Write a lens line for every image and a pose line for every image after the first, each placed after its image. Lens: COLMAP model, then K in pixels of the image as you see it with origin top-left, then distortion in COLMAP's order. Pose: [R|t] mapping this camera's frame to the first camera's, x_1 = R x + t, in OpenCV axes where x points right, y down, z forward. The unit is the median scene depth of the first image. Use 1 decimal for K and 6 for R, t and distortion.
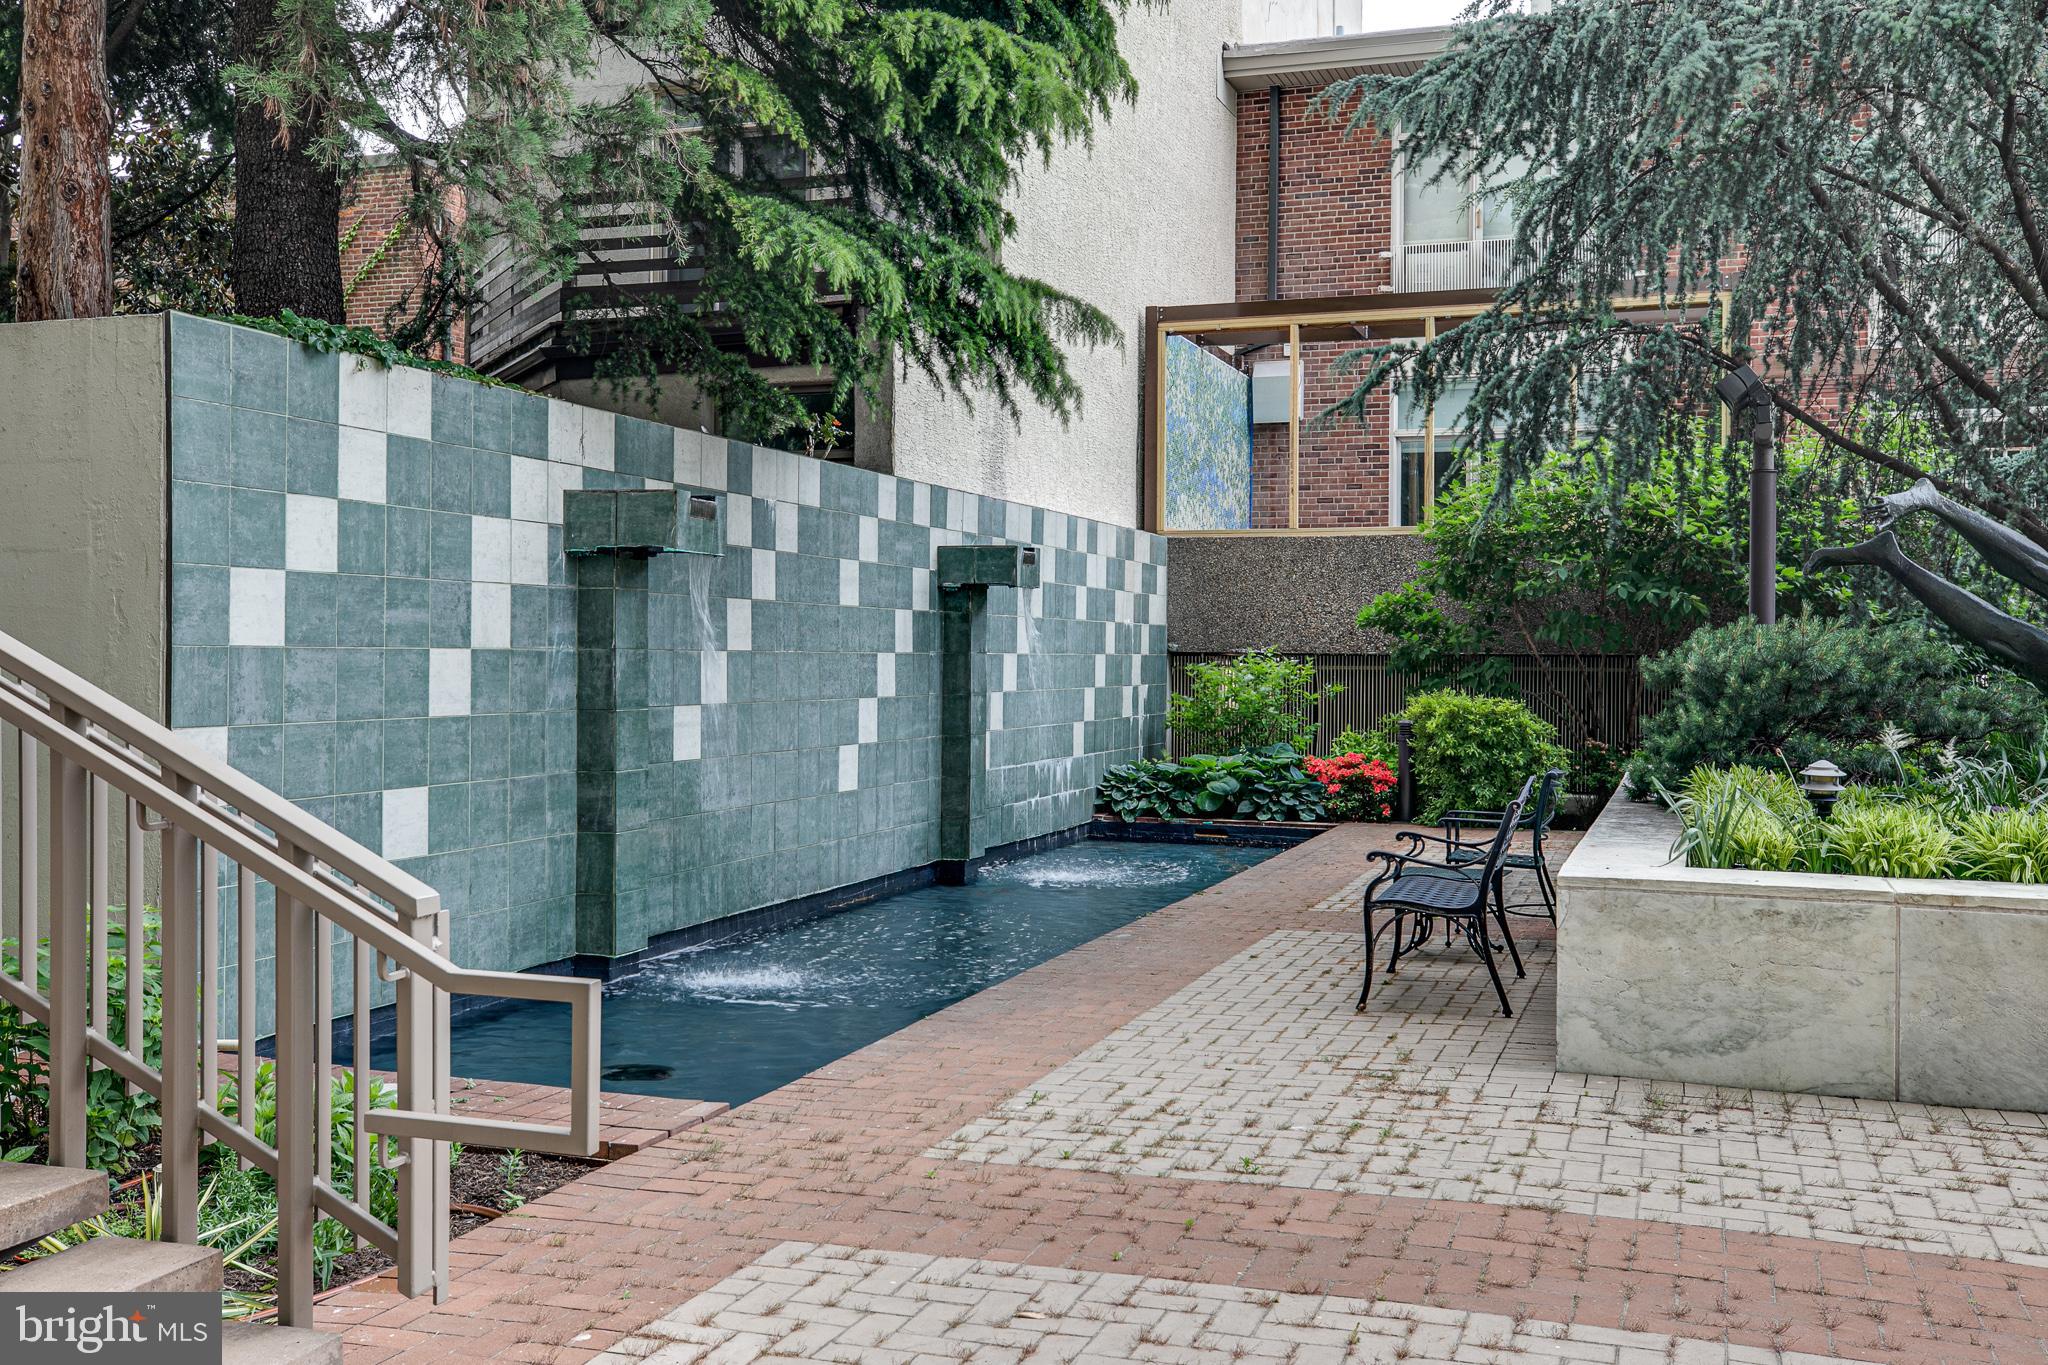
lens RADIAL K [[1956.6, 0, 1024.0], [0, 1956.6, 682.5], [0, 0, 1]] dist [0.028621, 0.018240]
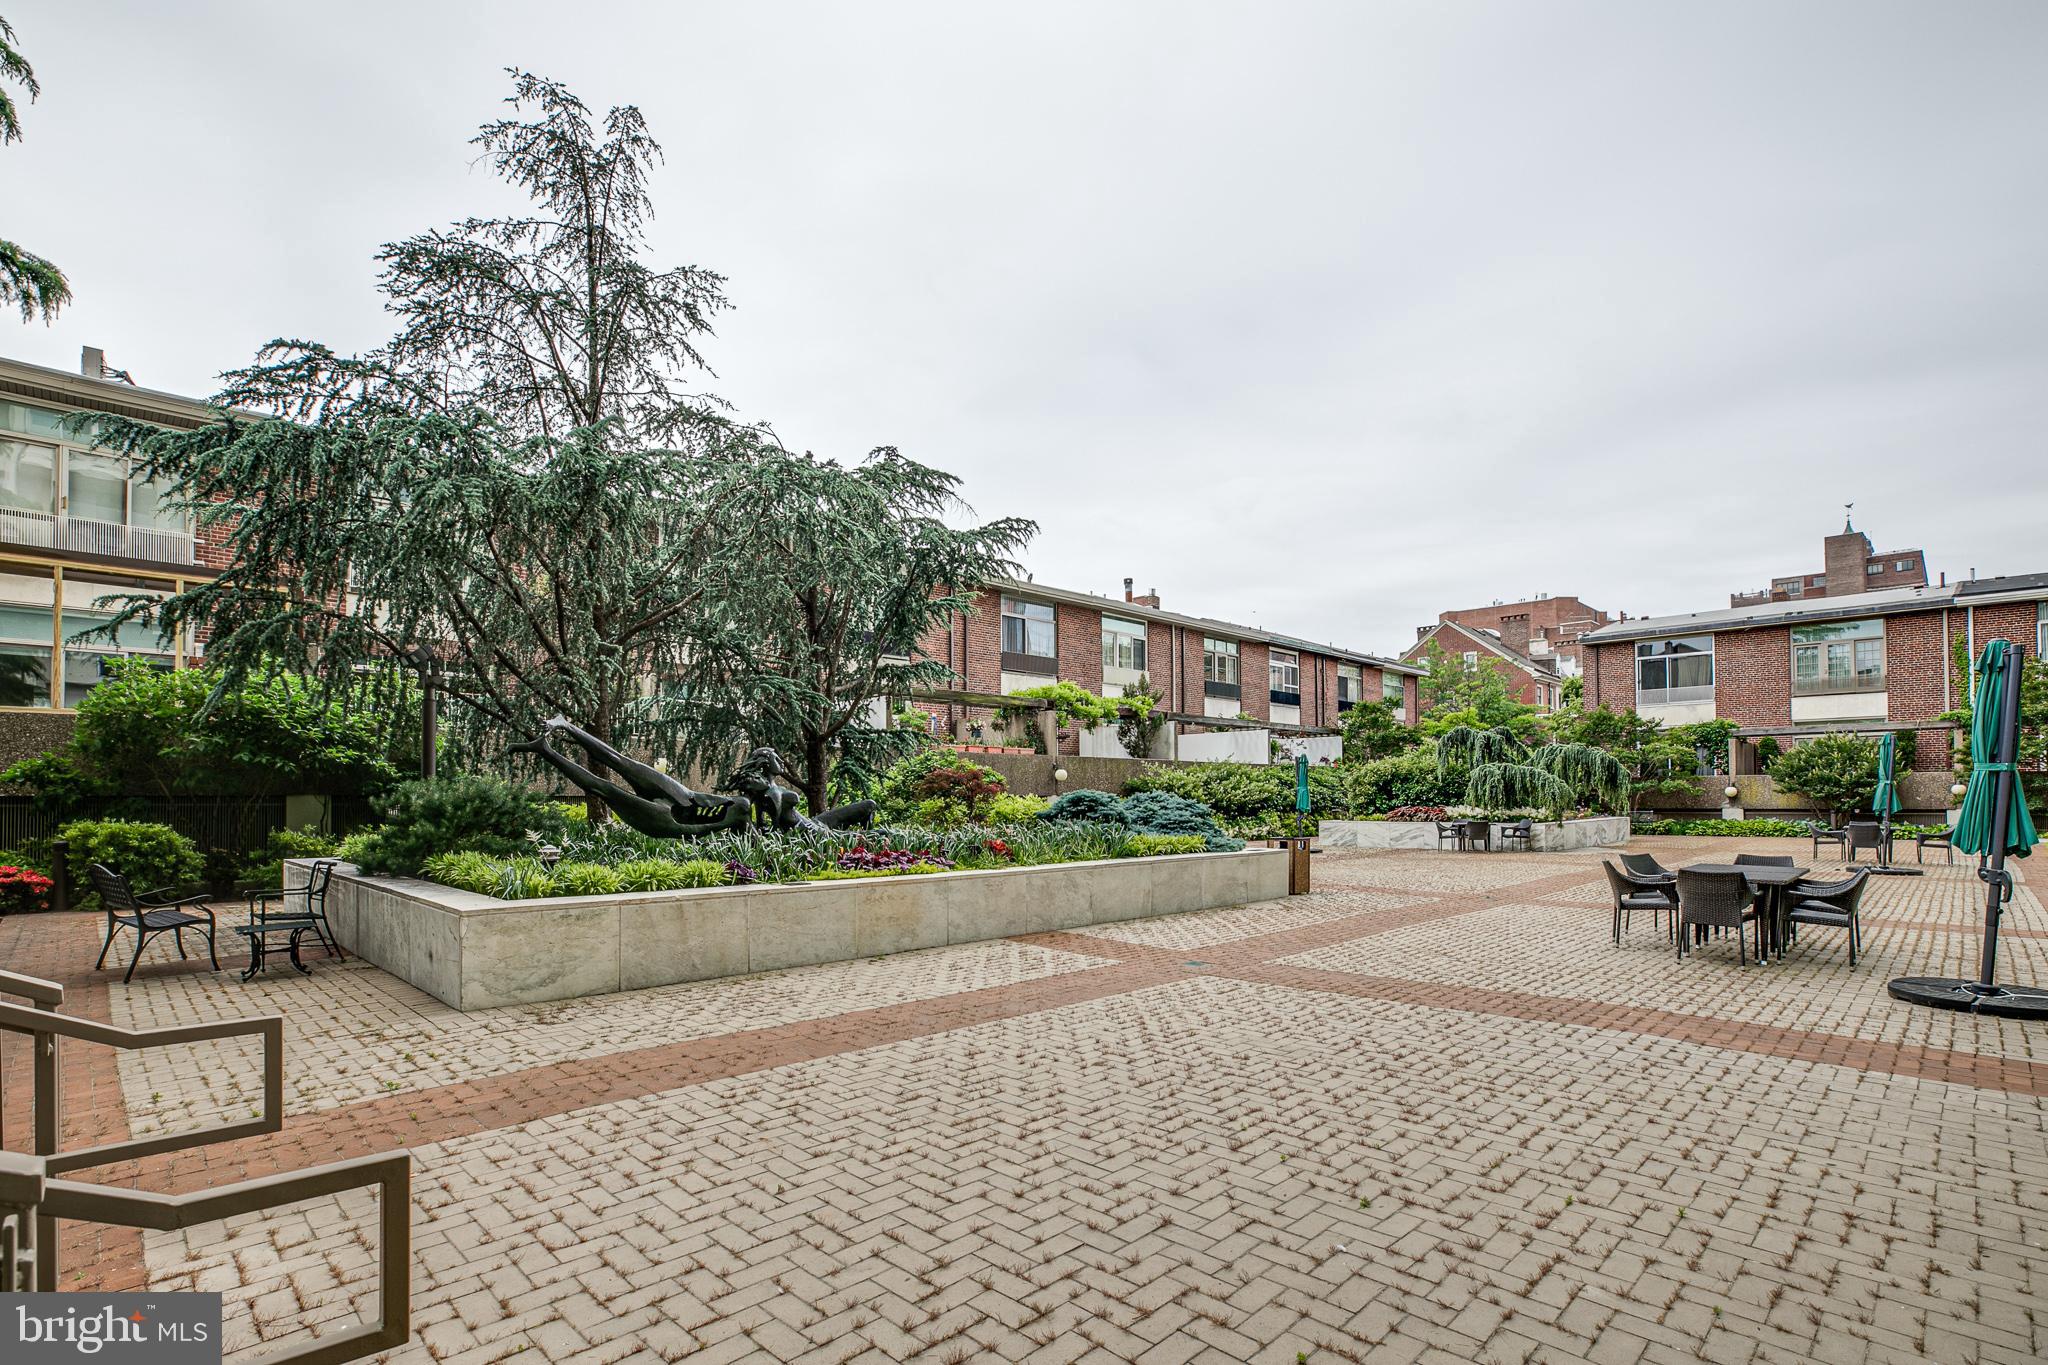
lens RADIAL K [[975.5, 0, 1024.5], [0, 975.5, 798.4], [0, 0, 1]] dist [-0.000302, -0.000170]
pose [[0.443478, -0.008020, 0.896249, -0.344973], [0.015911, 0.999873, 0.001074, -0.004154], [-0.896144, 0.013783, 0.443549, 0.077959]]
